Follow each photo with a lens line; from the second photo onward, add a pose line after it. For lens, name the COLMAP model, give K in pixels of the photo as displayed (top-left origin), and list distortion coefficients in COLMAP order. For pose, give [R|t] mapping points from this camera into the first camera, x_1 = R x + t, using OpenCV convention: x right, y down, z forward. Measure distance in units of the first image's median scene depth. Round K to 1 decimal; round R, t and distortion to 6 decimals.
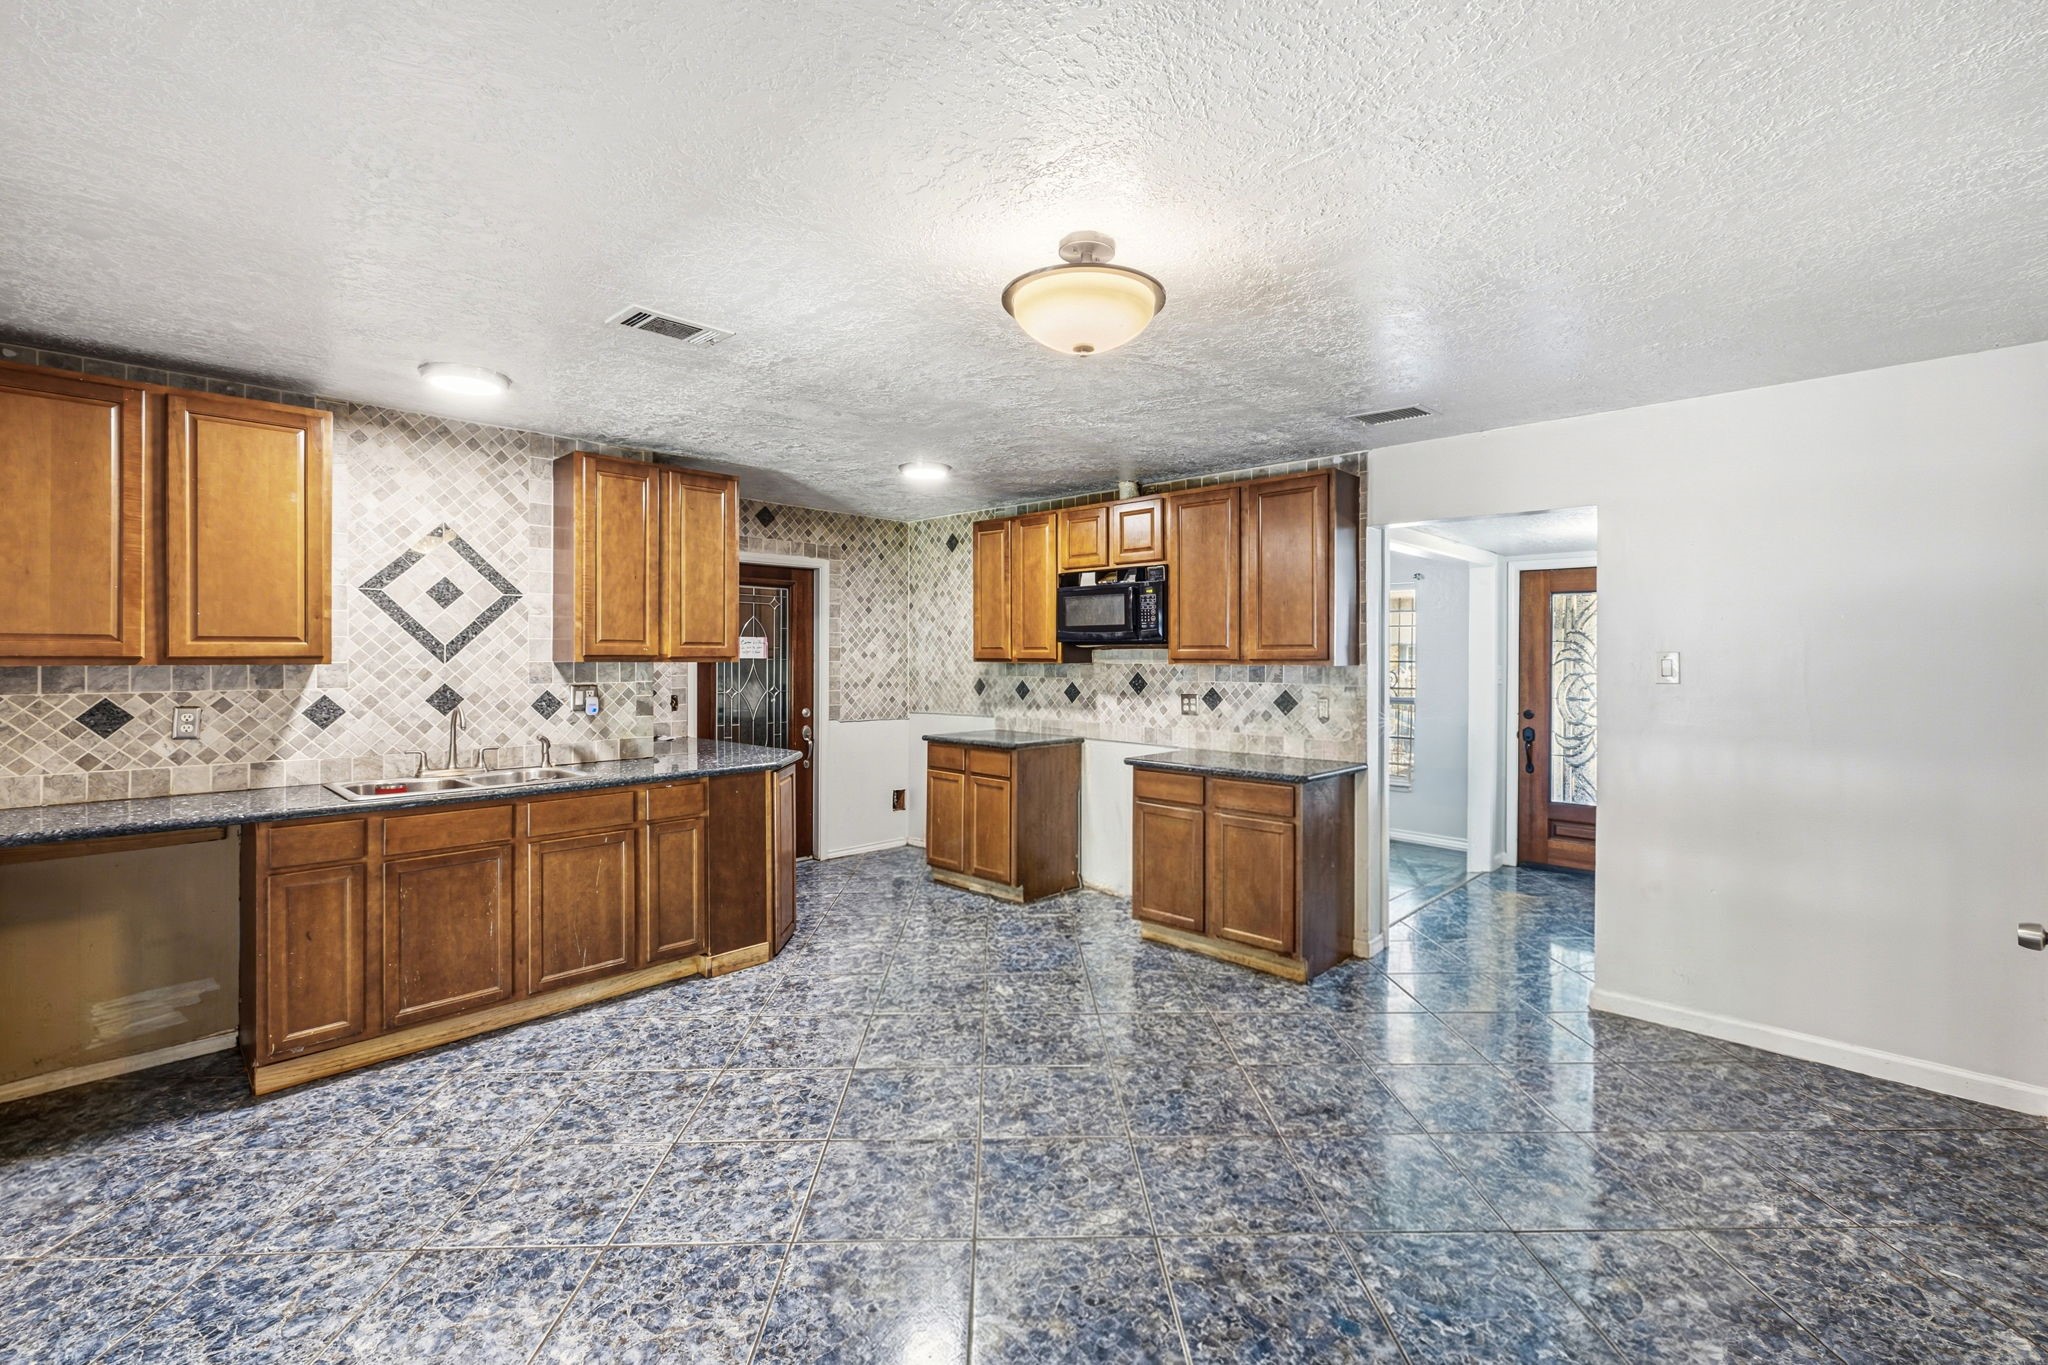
lens RADIAL K [[883.5, 0, 1048.8], [0, 883.5, 654.6], [0, 0, 1]] dist [-0.000485, 0.000468]
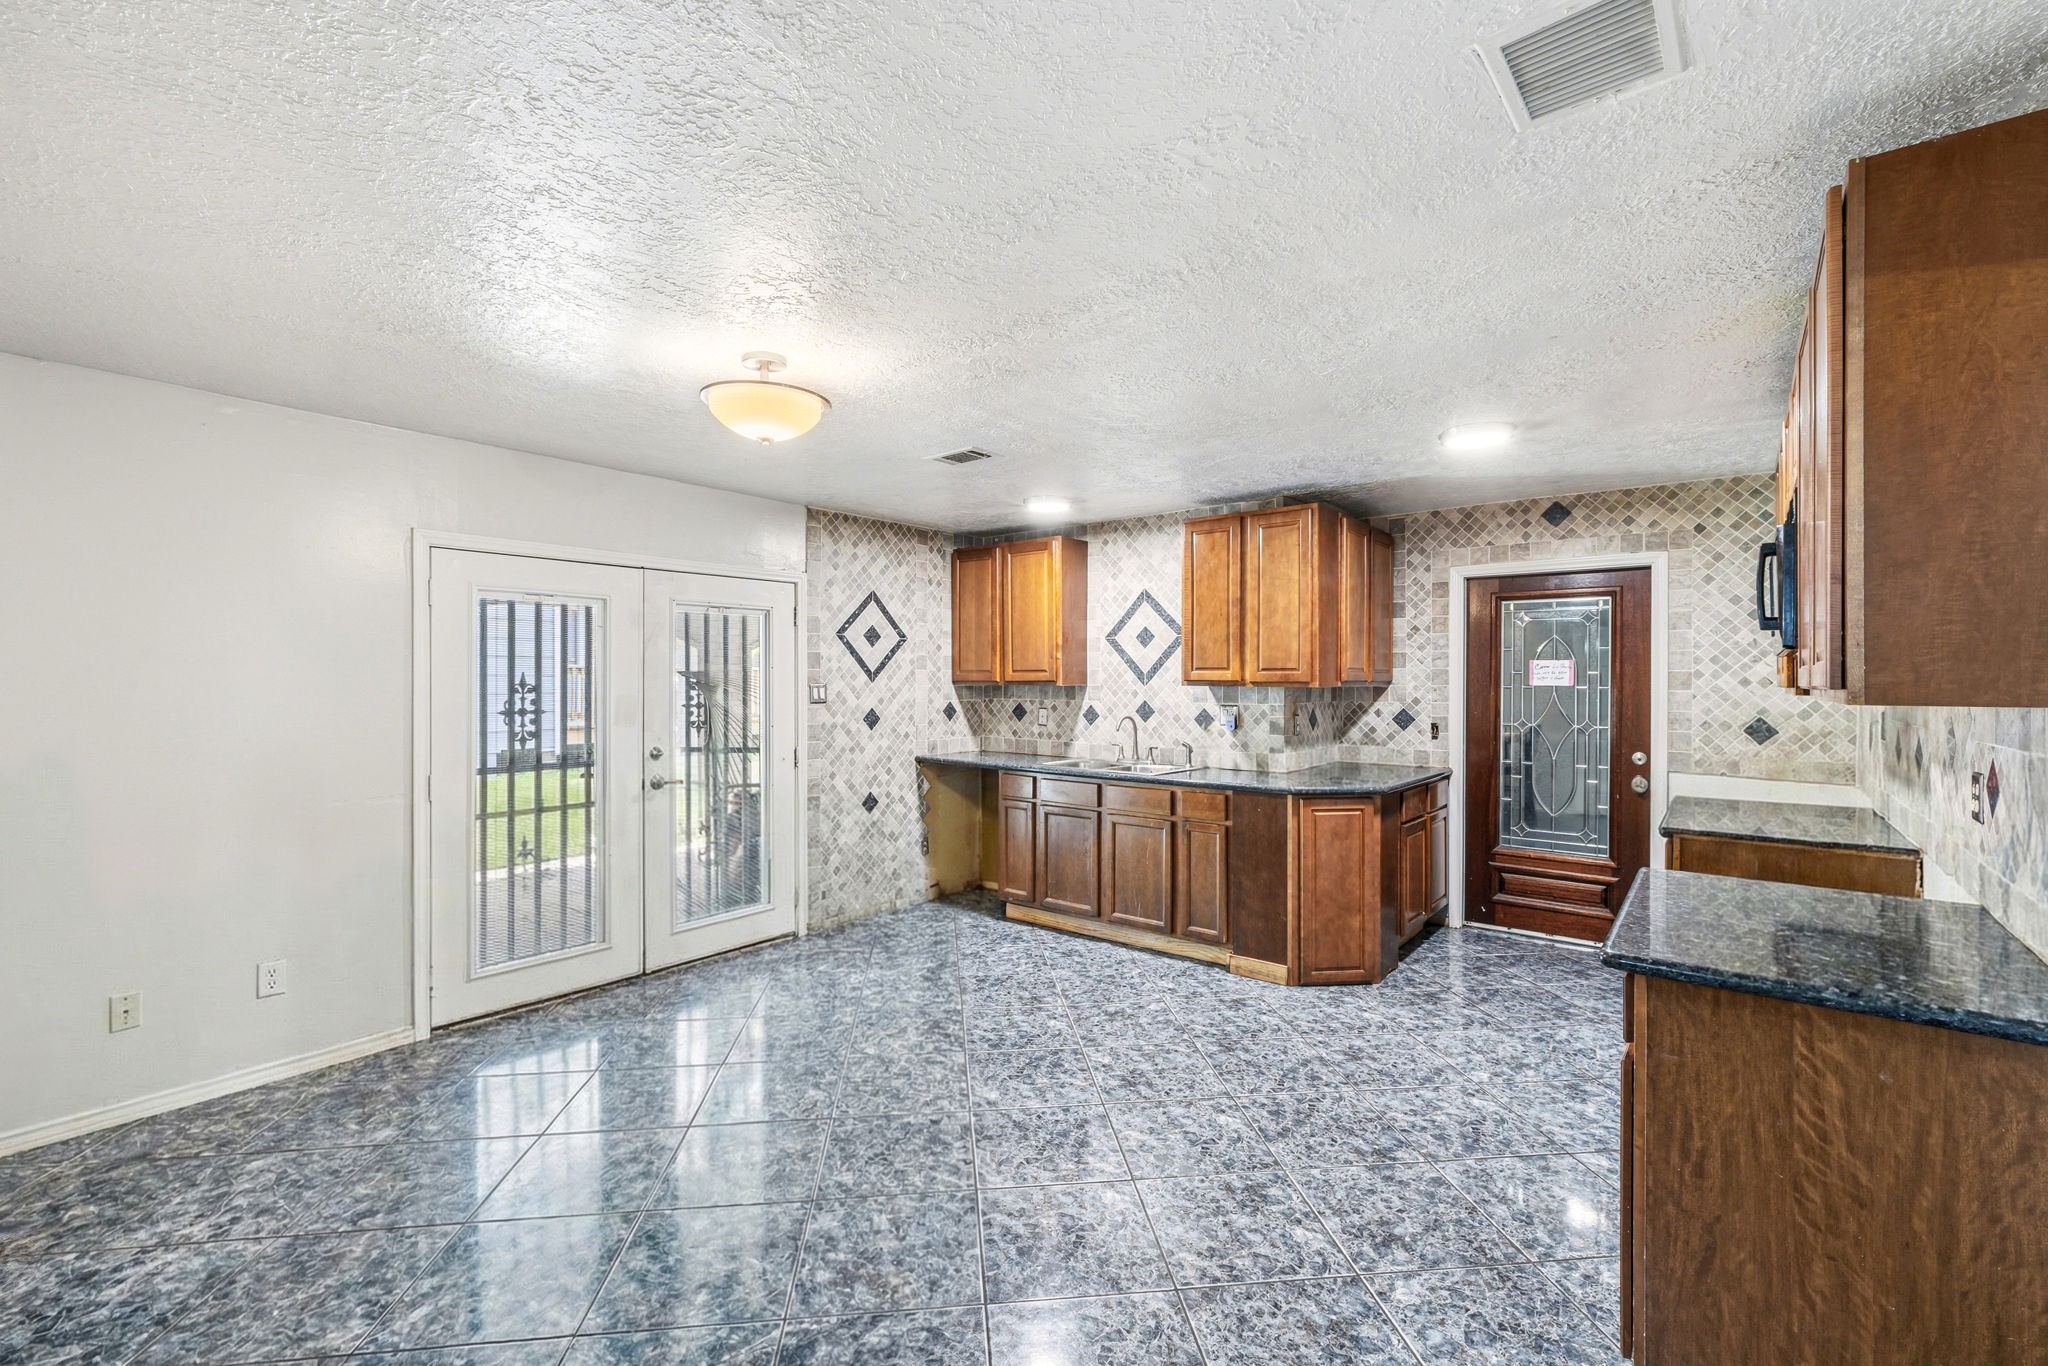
lens RADIAL K [[883.5, 0, 1019.2], [0, 883.5, 685.0], [0, 0, 1]] dist [-0.000485, 0.000468]
pose [[0.058108, 0.003510, -0.998304, 0.732721], [-0.003275, 0.999989, 0.003326, 0.003743], [0.998305, 0.003076, 0.058119, 0.702027]]
